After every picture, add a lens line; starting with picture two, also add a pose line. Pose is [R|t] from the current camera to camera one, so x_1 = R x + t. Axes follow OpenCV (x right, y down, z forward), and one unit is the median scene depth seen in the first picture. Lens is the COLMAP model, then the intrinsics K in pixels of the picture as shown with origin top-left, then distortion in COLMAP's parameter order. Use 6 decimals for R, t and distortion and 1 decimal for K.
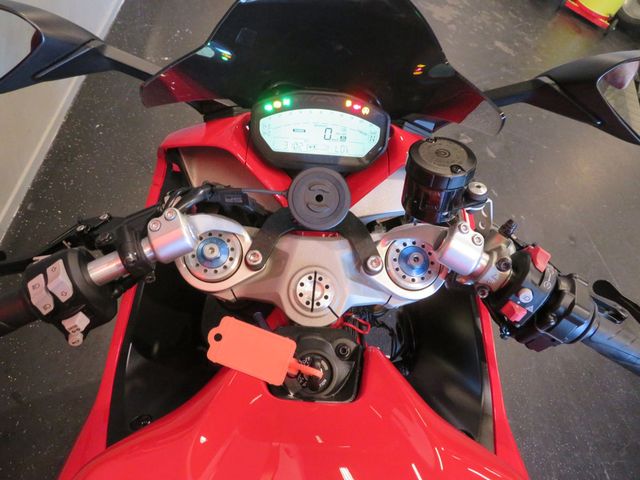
lens RADIAL K [[457.3, 0, 317.6], [0, 457.3, 240.7], [0, 0, 1]] dist [-0.000560, -0.004037]
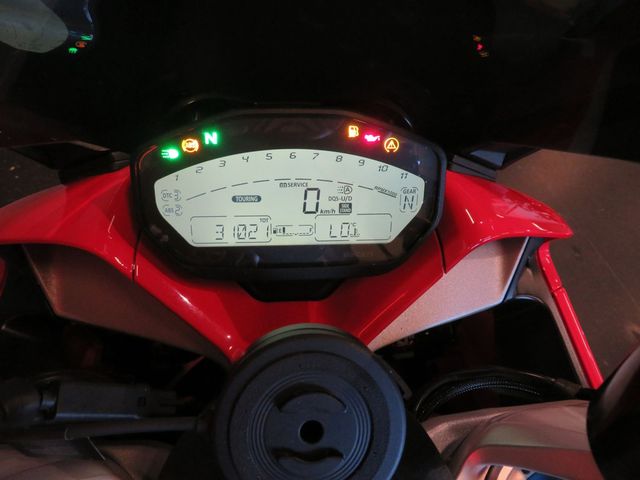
lens RADIAL K [[457.3, 0, 317.6], [0, 457.3, 240.7], [0, 0, 1]] dist [-0.000560, -0.004037]
pose [[0.995052, -0.082405, 0.055498, 0.000488], [0.084010, 0.996093, -0.027232, -0.181450], [-0.053037, 0.031760, 0.998087, 0.550160]]
